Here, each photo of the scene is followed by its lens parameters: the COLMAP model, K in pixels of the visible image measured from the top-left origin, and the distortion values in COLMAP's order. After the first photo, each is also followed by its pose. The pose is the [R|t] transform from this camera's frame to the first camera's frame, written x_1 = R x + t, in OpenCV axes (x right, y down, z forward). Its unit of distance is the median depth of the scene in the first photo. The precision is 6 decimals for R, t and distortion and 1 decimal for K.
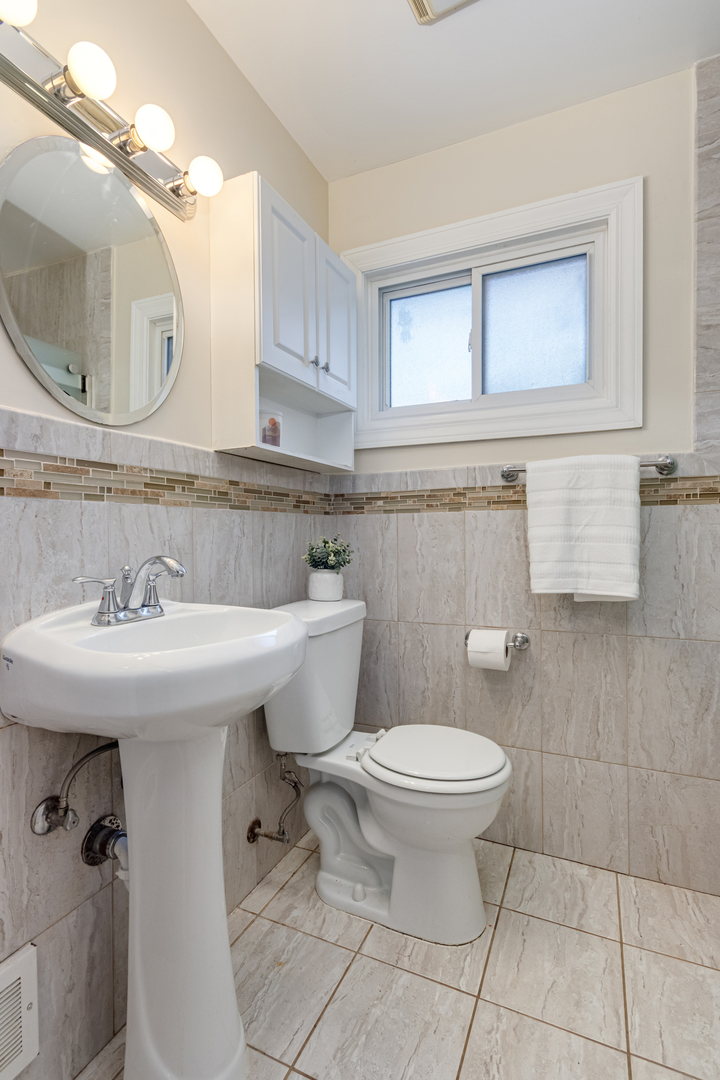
lens RADIAL K [[516.0, 0, 362.3], [0, 516.0, 535.8], [0, 0, 1]] dist [0.000259, 0.000186]
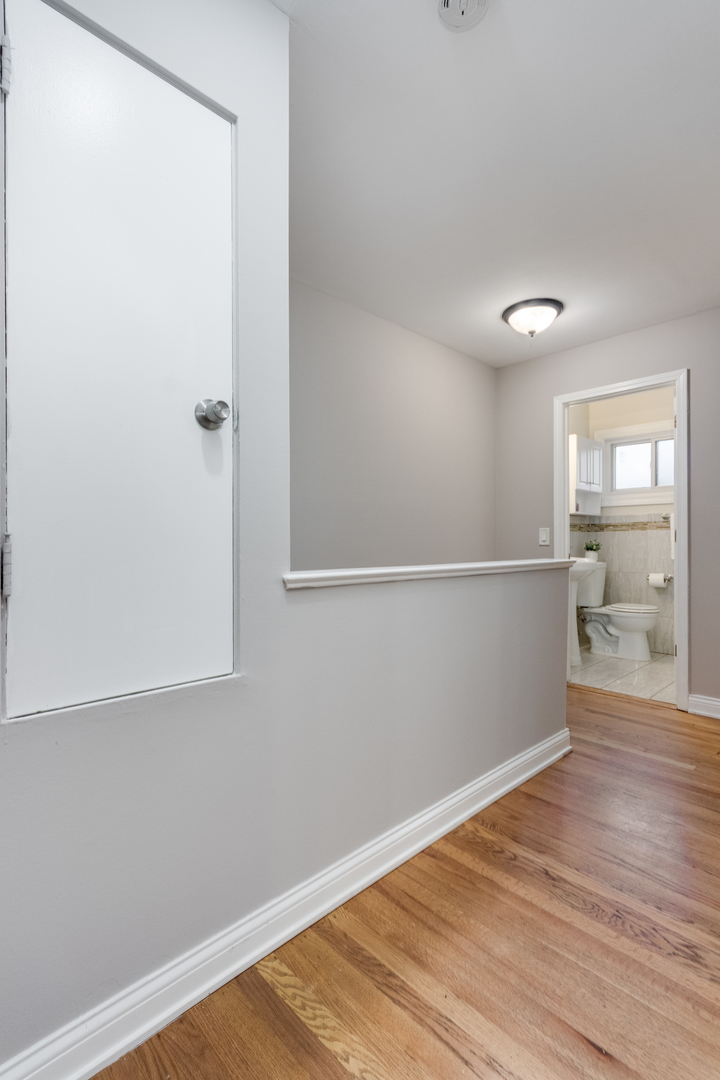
lens RADIAL K [[507.0, 0, 348.6], [0, 507.0, 542.5], [0, 0, 1]] dist [-0.000691, 0.000233]
pose [[0.925464, 0.002127, -0.378829, -0.238459], [-0.004981, 0.999966, -0.006555, 0.040102], [0.378802, 0.007954, 0.925443, -2.012694]]
